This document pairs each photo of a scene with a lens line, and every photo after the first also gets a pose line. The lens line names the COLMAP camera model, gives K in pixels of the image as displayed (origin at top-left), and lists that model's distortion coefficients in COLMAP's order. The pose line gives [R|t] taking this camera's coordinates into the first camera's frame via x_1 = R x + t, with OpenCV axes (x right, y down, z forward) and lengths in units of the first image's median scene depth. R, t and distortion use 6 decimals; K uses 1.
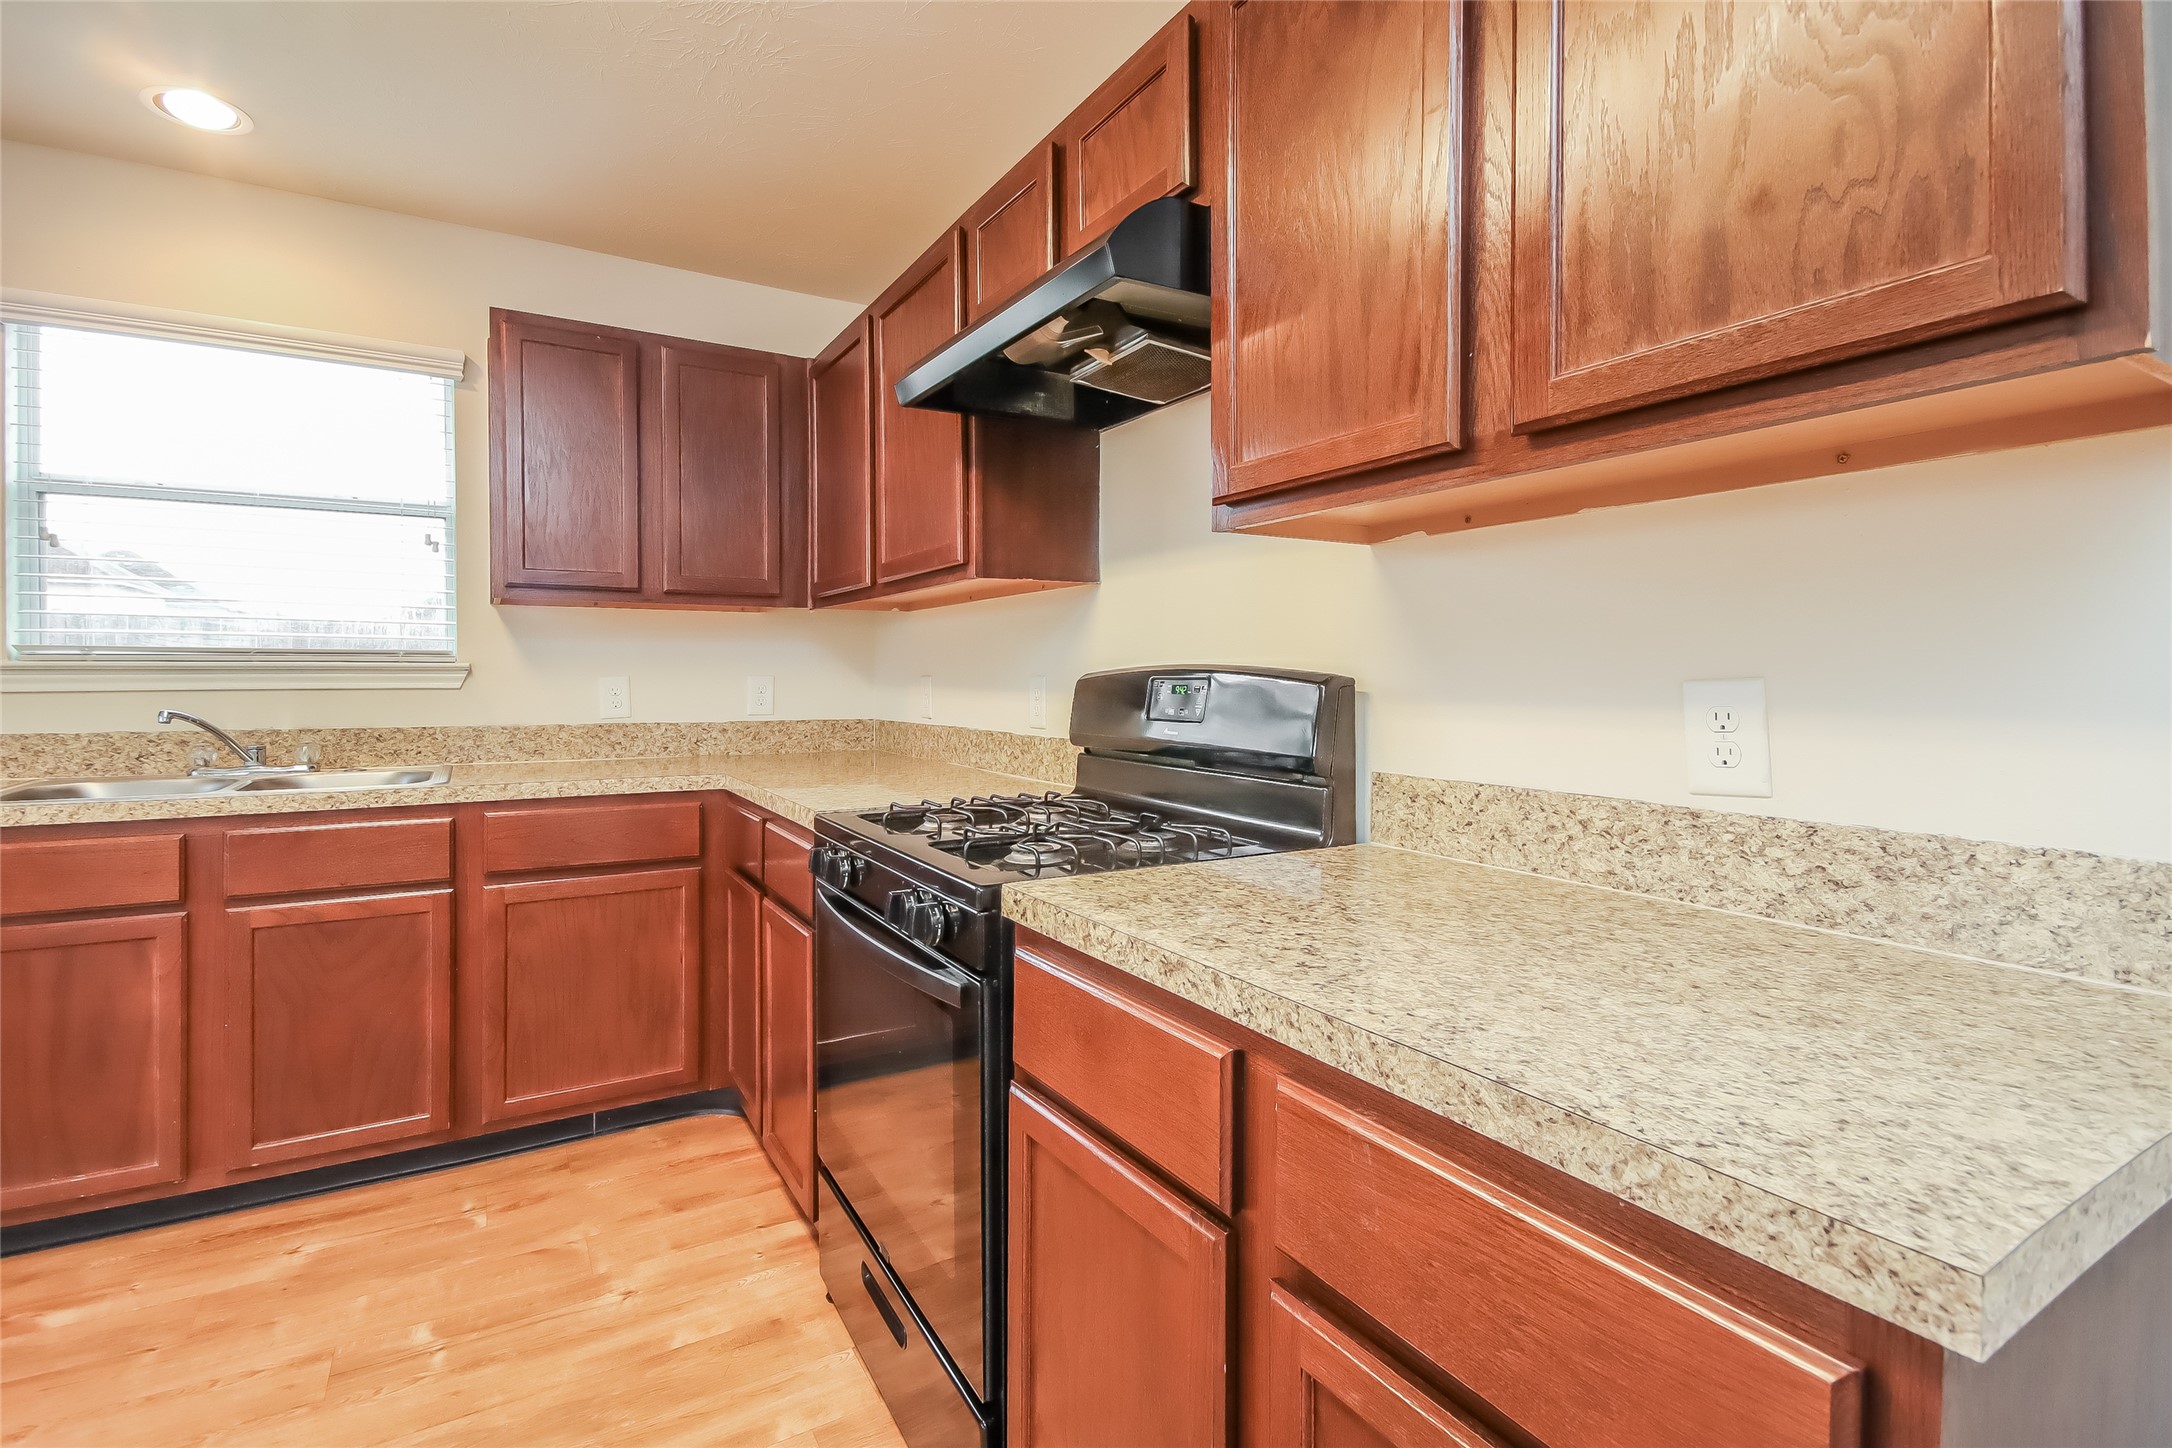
lens RADIAL K [[1025.0, 0, 1090.8], [0, 1025.0, 669.0], [0, 0, 1]] dist [0.023149, -0.011510]
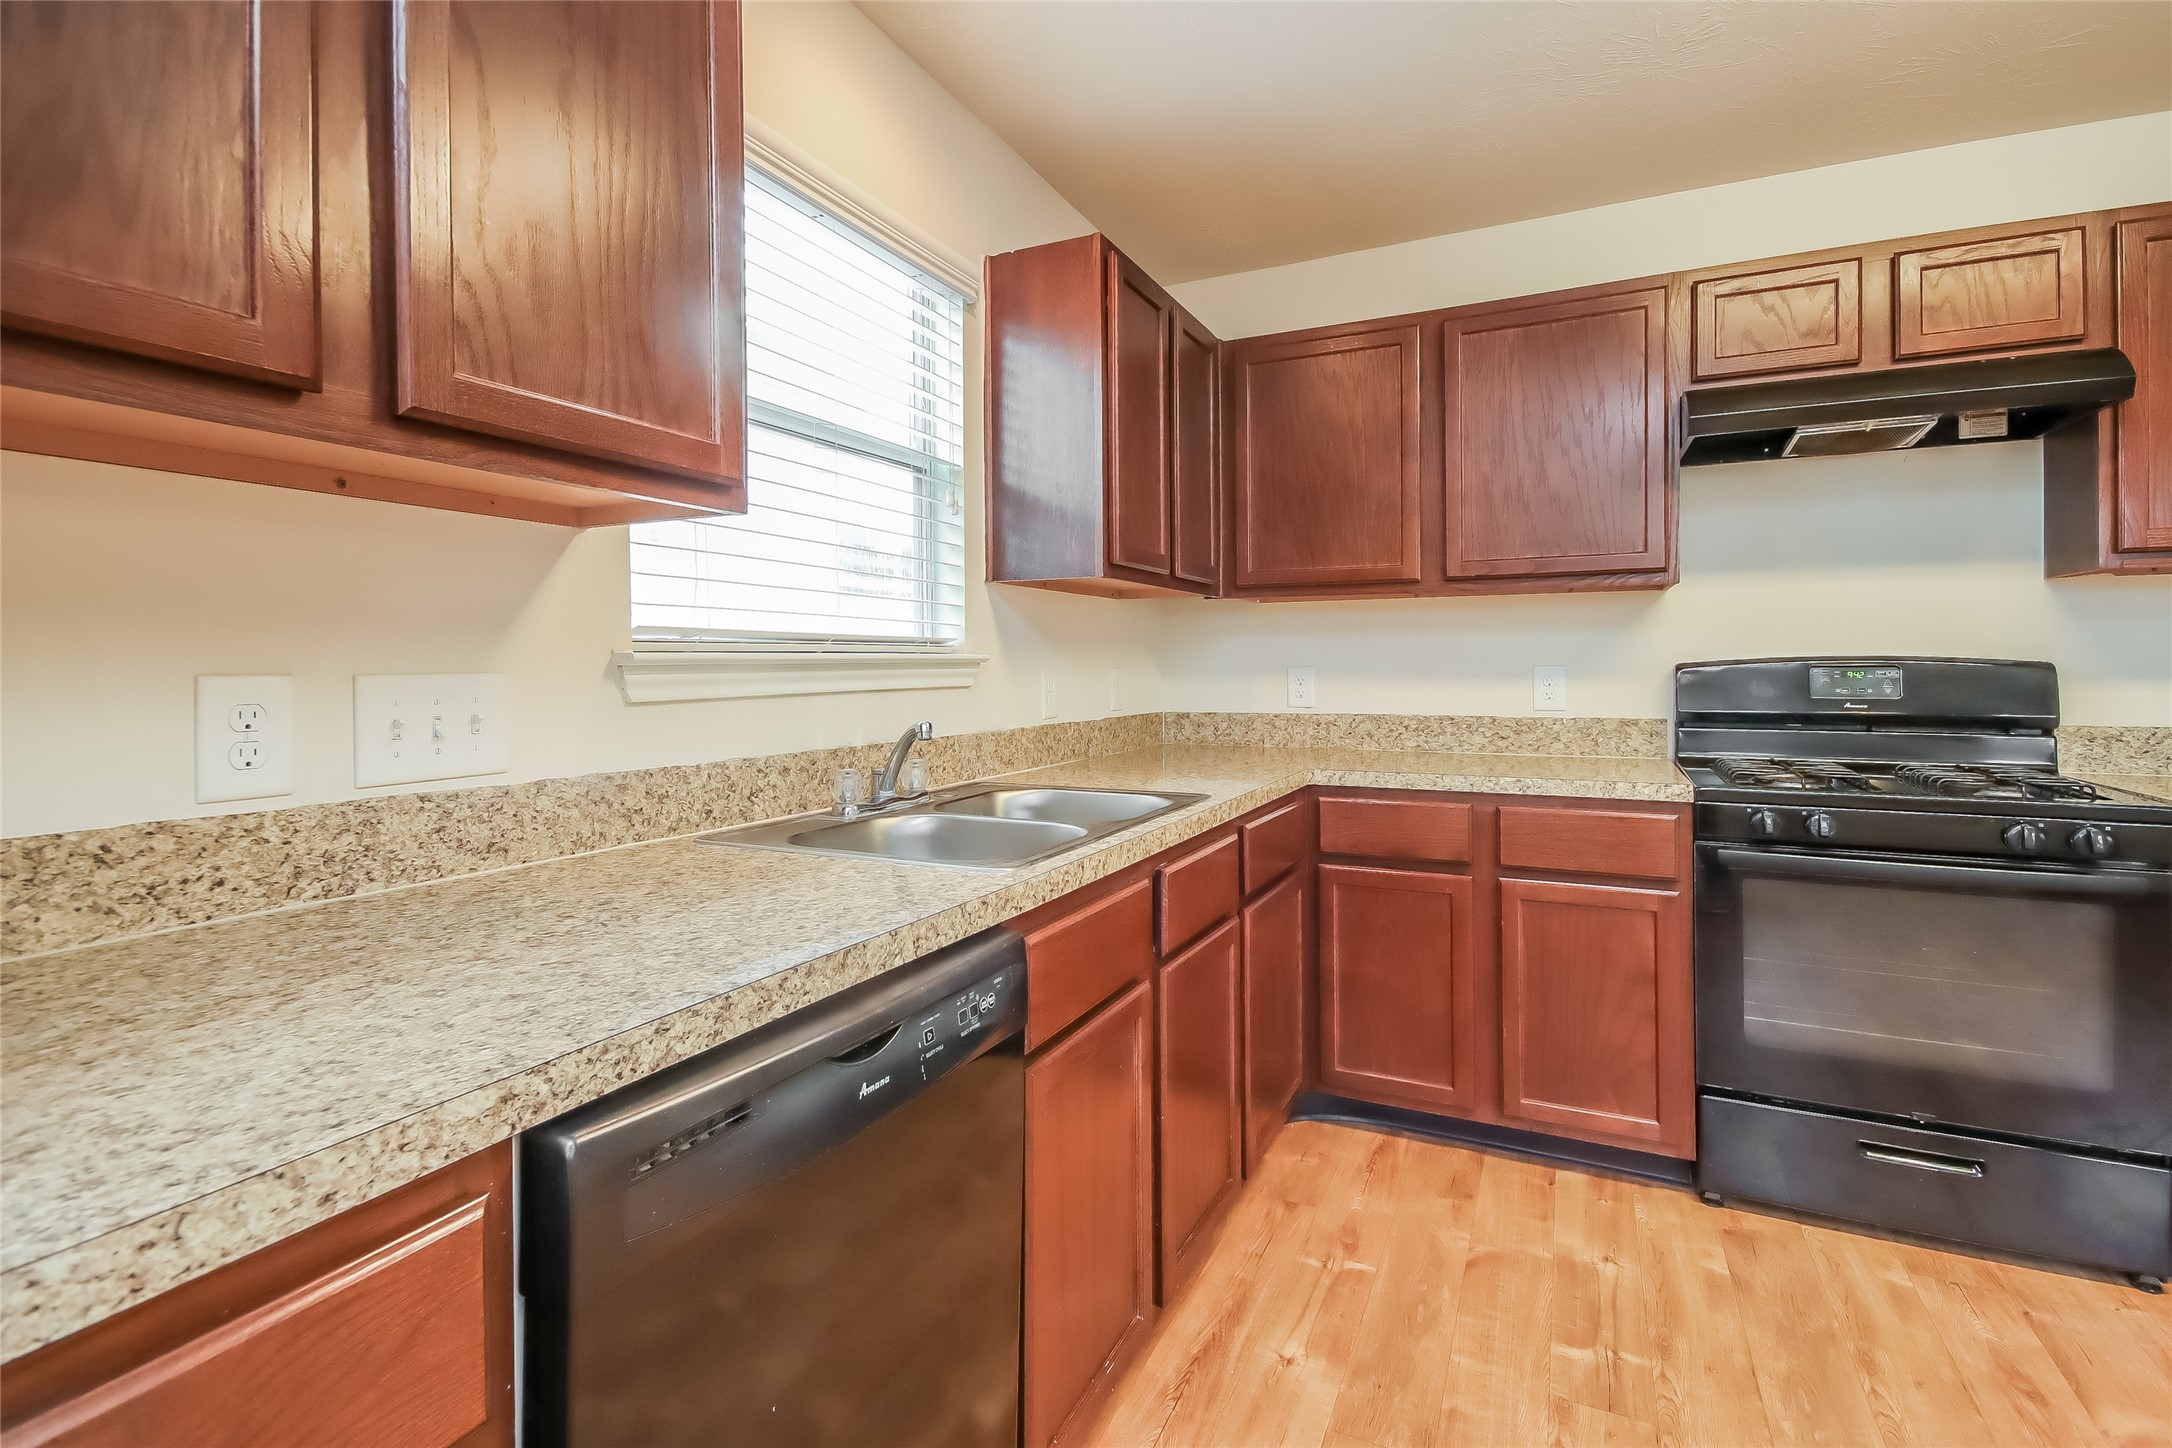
lens RADIAL K [[1025.0, 0, 1090.8], [0, 1025.0, 669.0], [0, 0, 1]] dist [0.023149, -0.011510]
pose [[0.829606, -0.008747, 0.558281, -1.316031], [0.004287, 0.999948, 0.009296, -0.002413], [-0.558333, -0.005319, 0.829600, 0.388689]]
